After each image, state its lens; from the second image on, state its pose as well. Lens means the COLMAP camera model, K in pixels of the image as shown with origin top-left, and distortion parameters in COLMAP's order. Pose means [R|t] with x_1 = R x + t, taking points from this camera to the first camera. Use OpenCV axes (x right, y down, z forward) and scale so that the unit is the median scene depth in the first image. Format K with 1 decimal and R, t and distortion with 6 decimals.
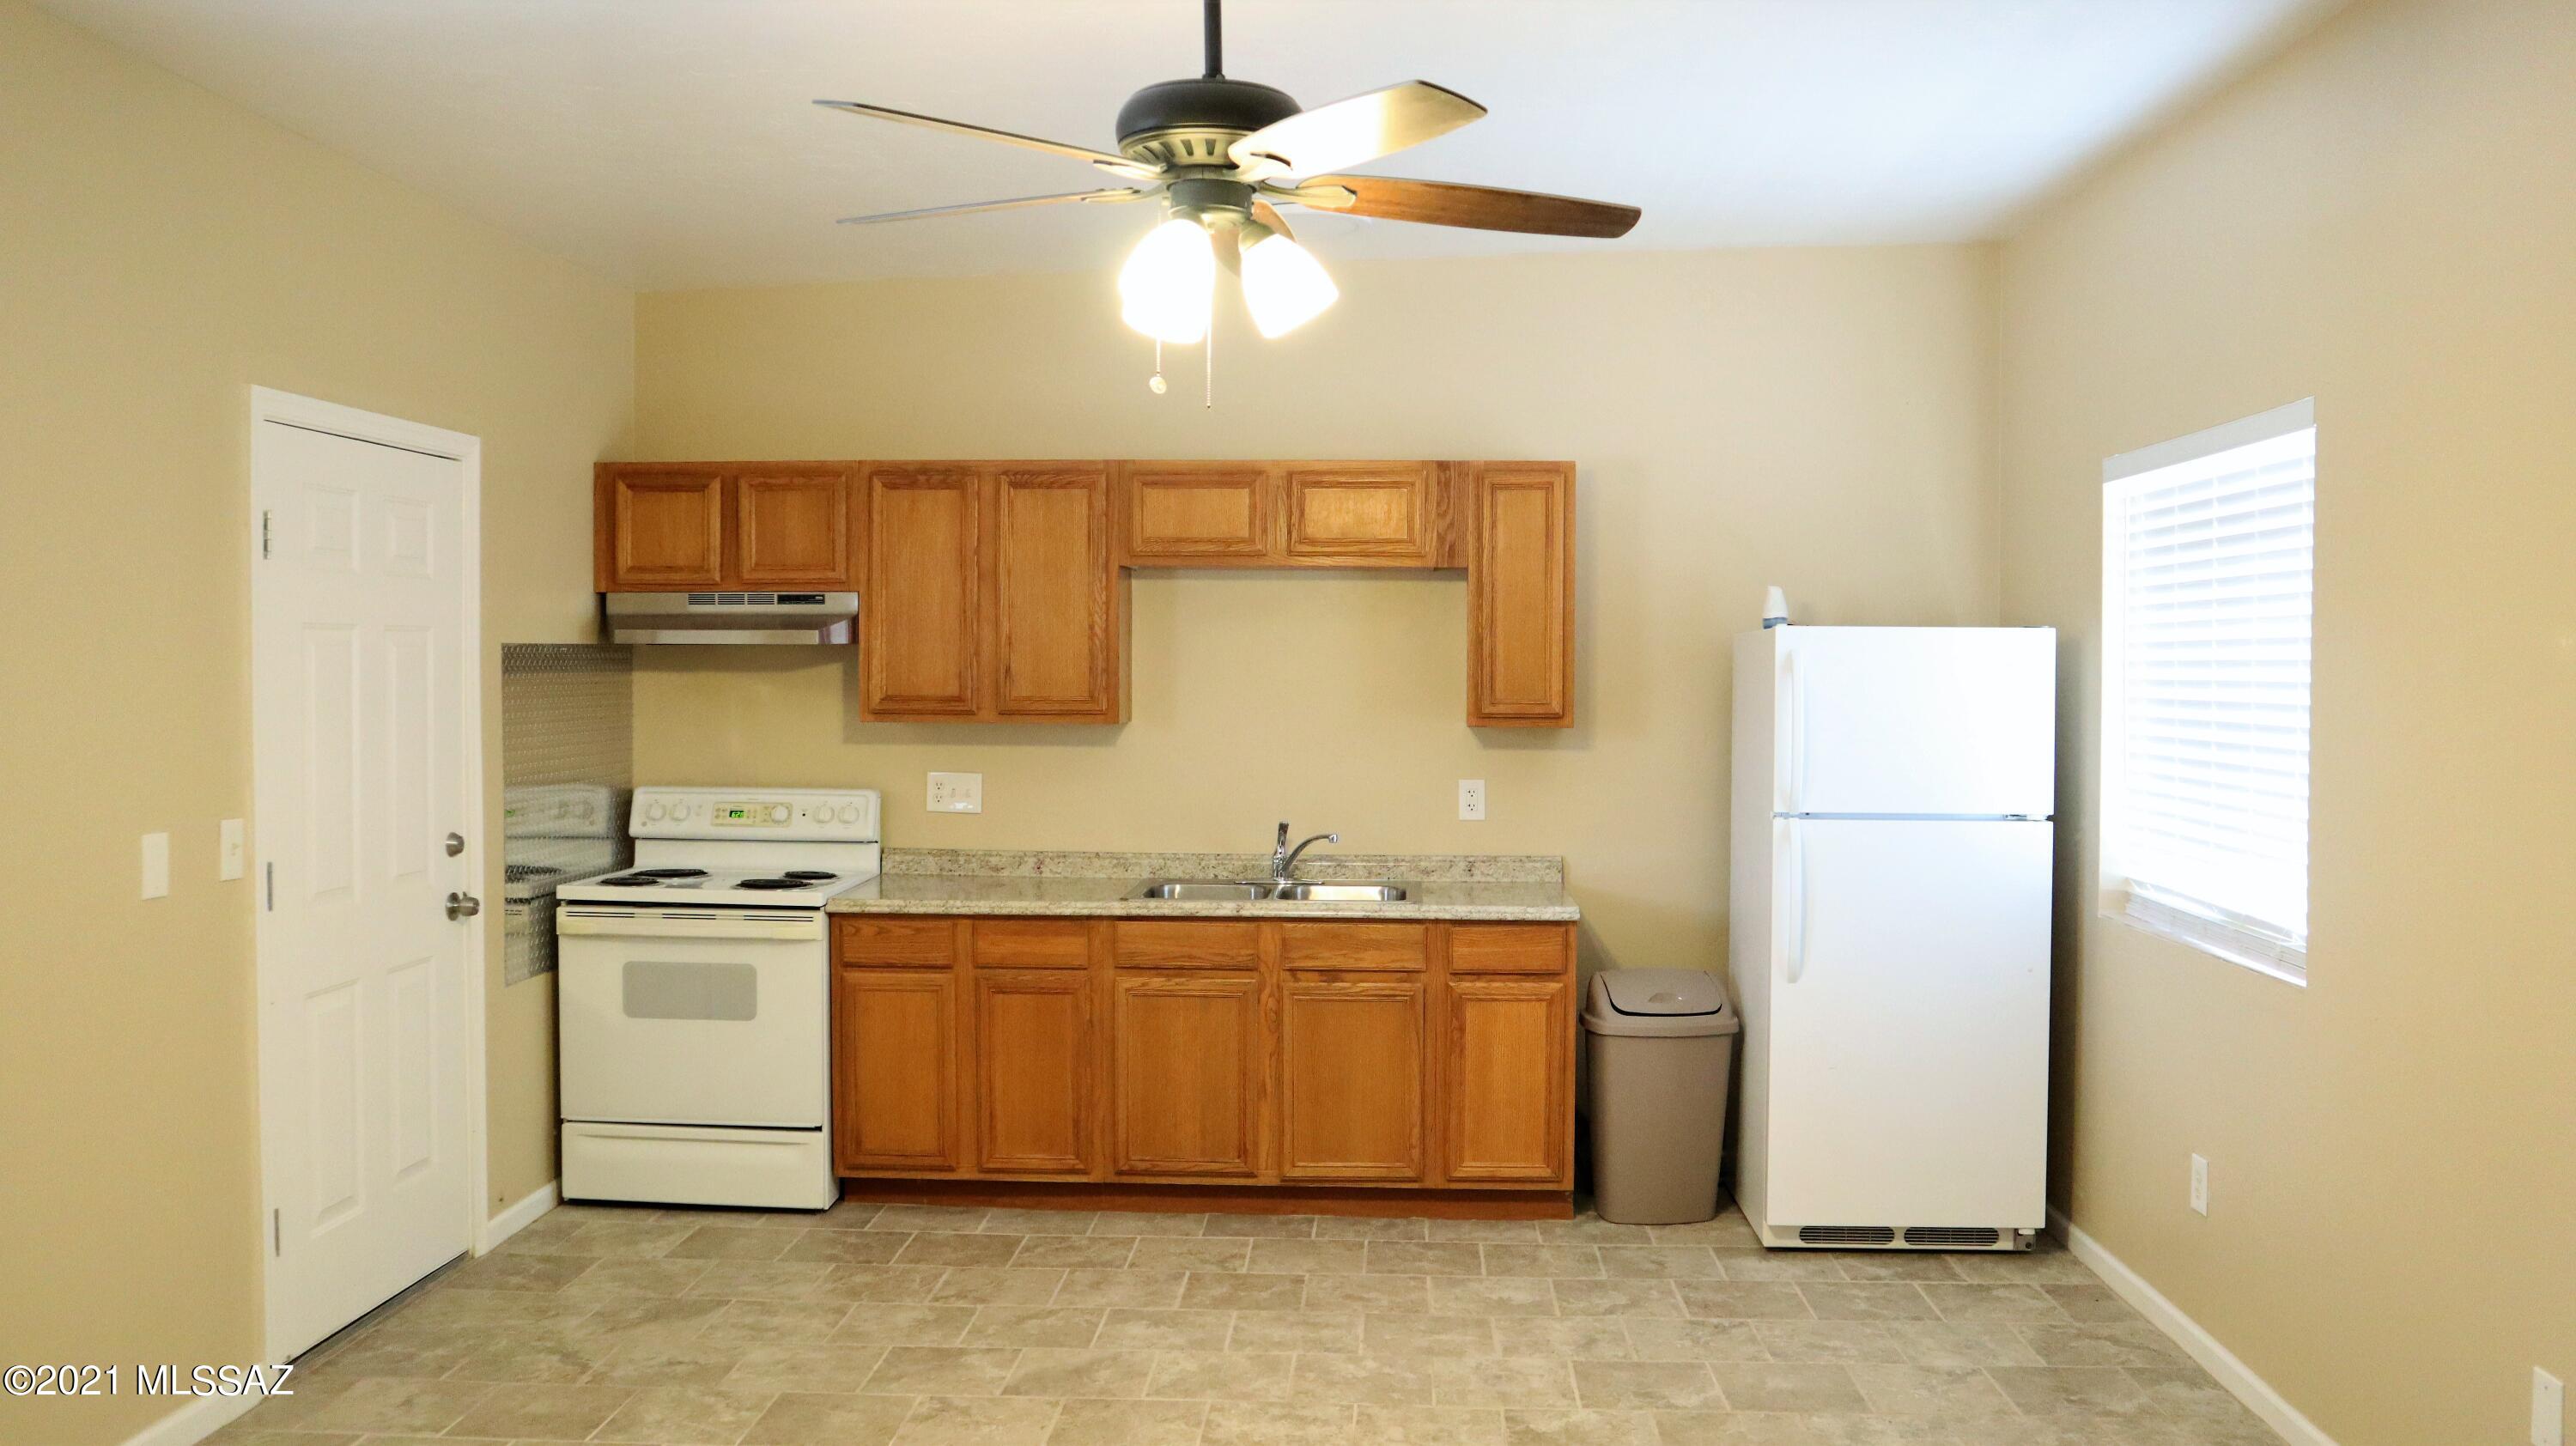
lens RADIAL K [[2061.2, 0, 1294.5], [0, 2061.2, 709.8], [0, 0, 1]] dist [-0.060402, 0.017181]
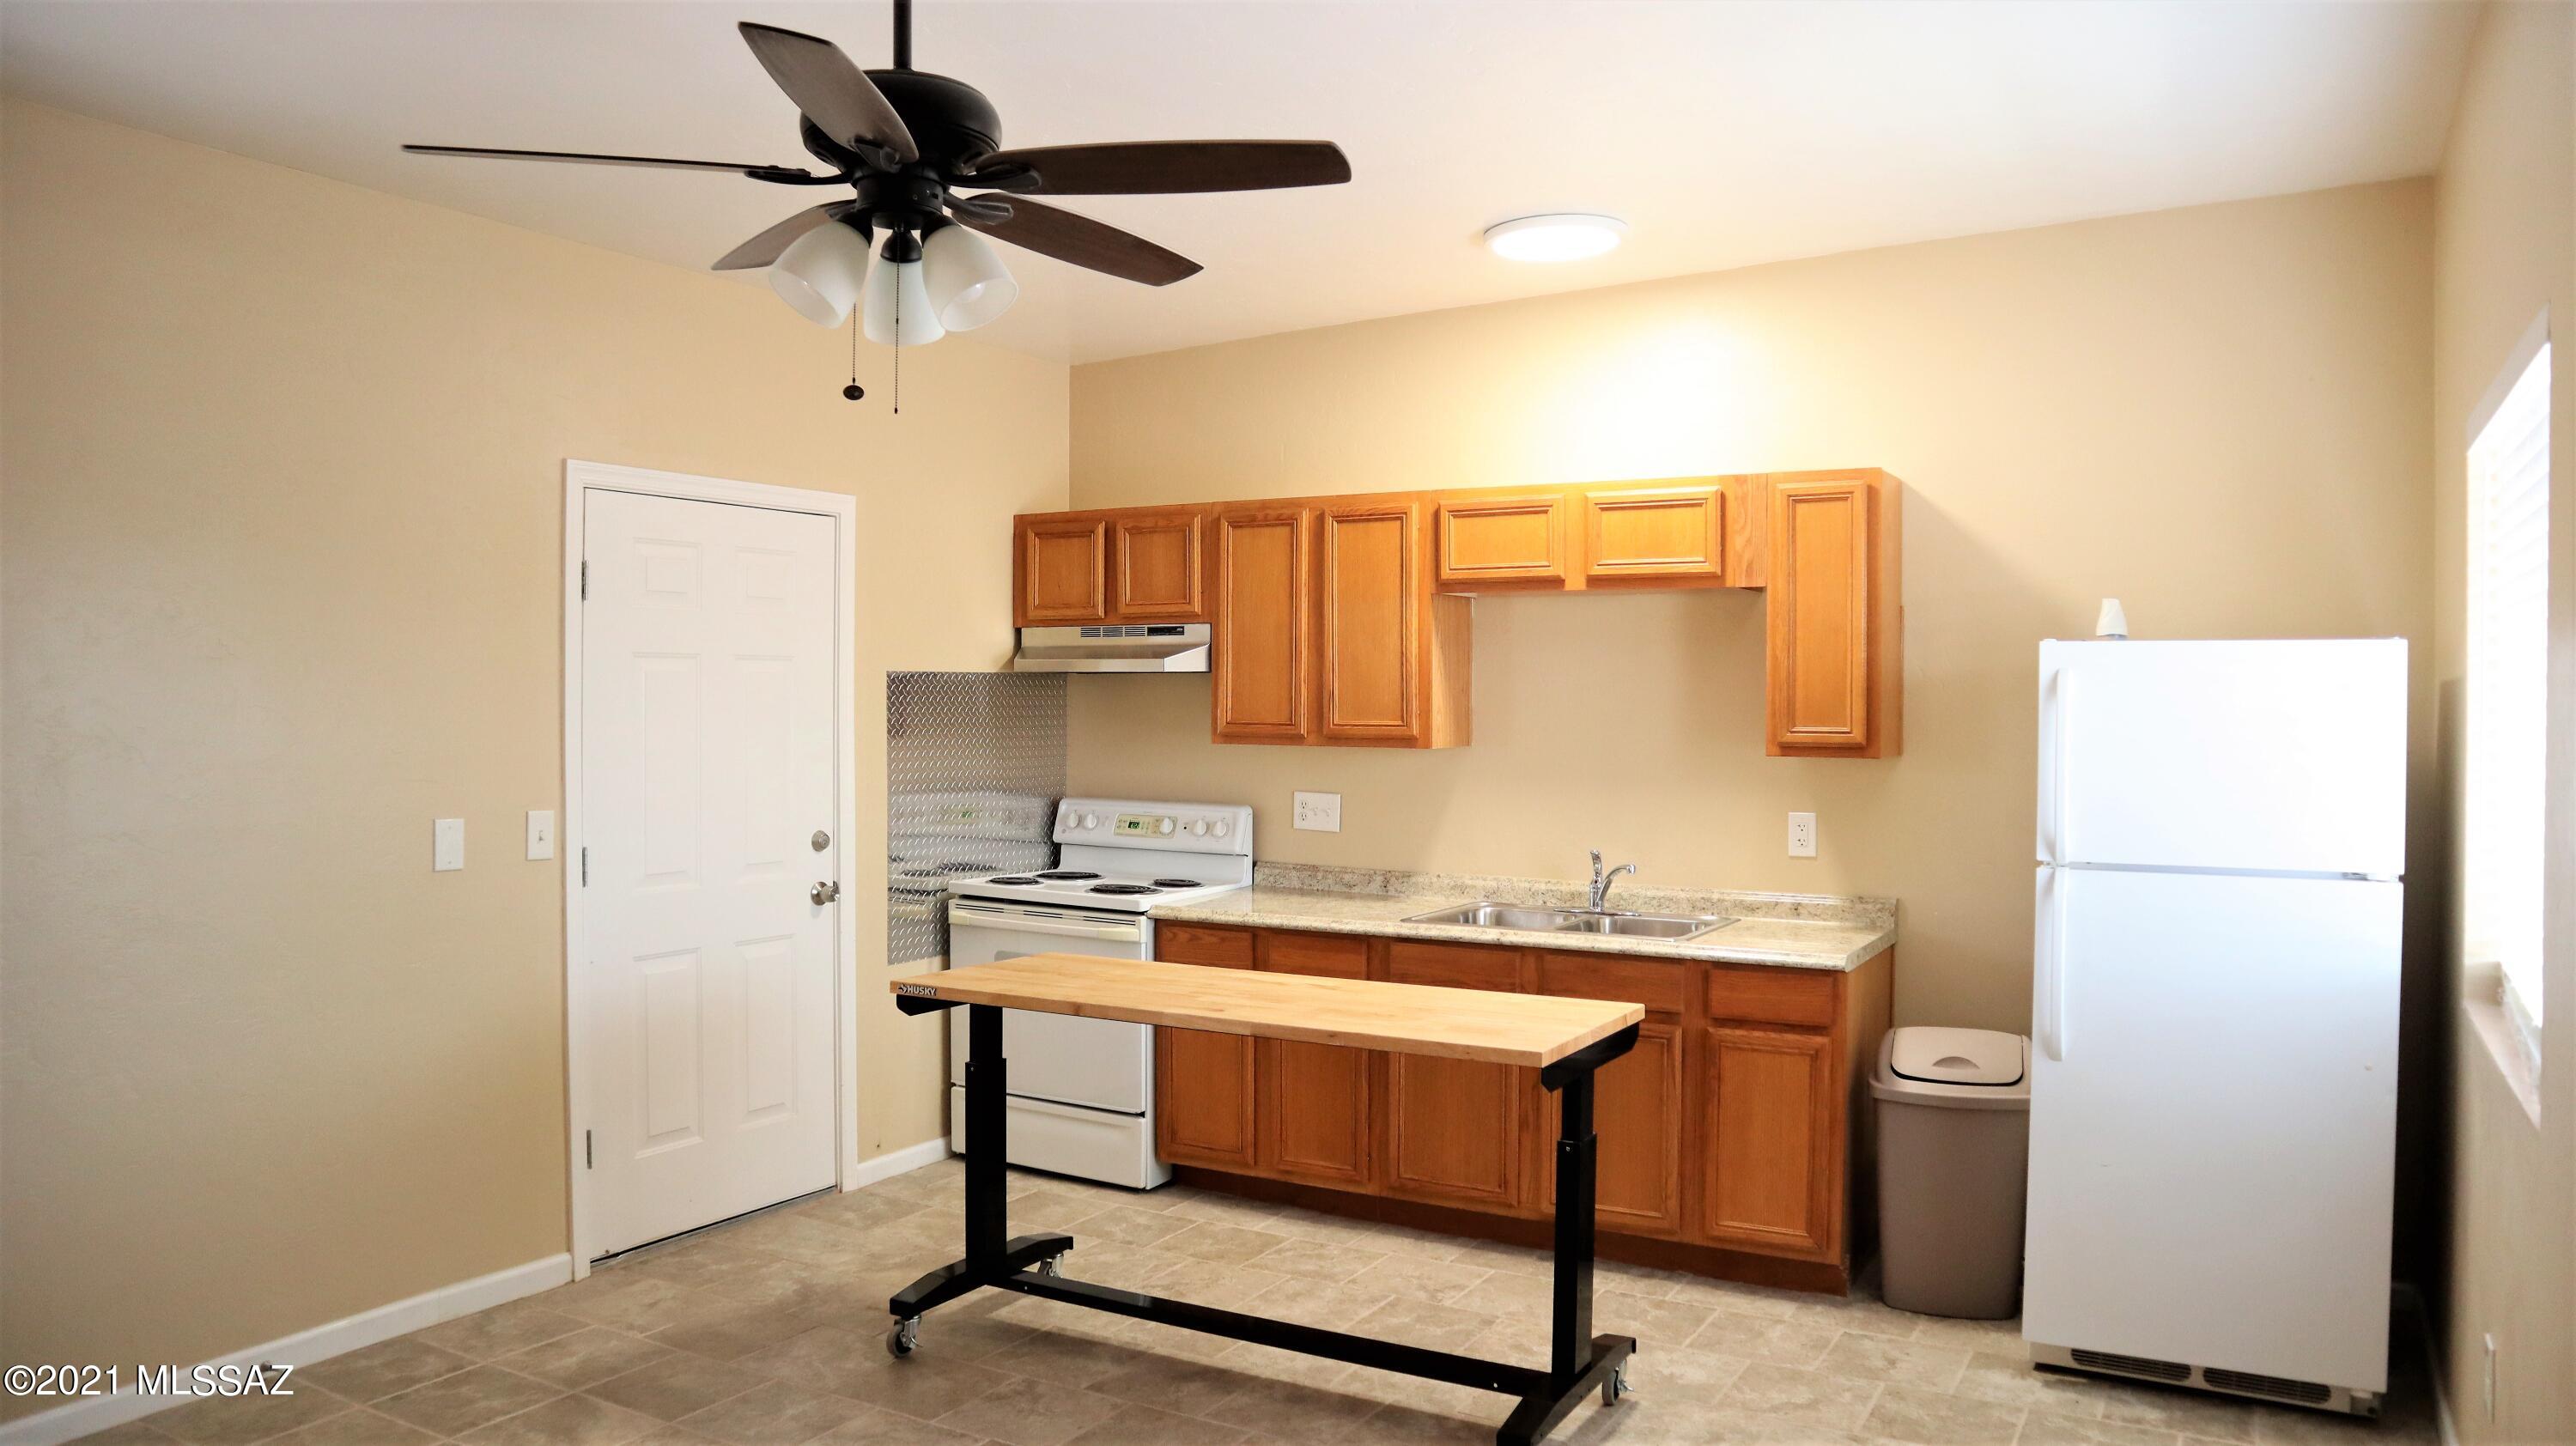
lens RADIAL K [[1803.0, 0, 1266.9], [0, 1803.0, 718.6], [0, 0, 1]] dist [-0.104954, 0.045704]
pose [[0.885143, 0.005398, -0.465287, 0.274977], [-0.011725, 0.999874, -0.010704, 0.002813], [0.465171, 0.014930, 0.885095, 0.185320]]
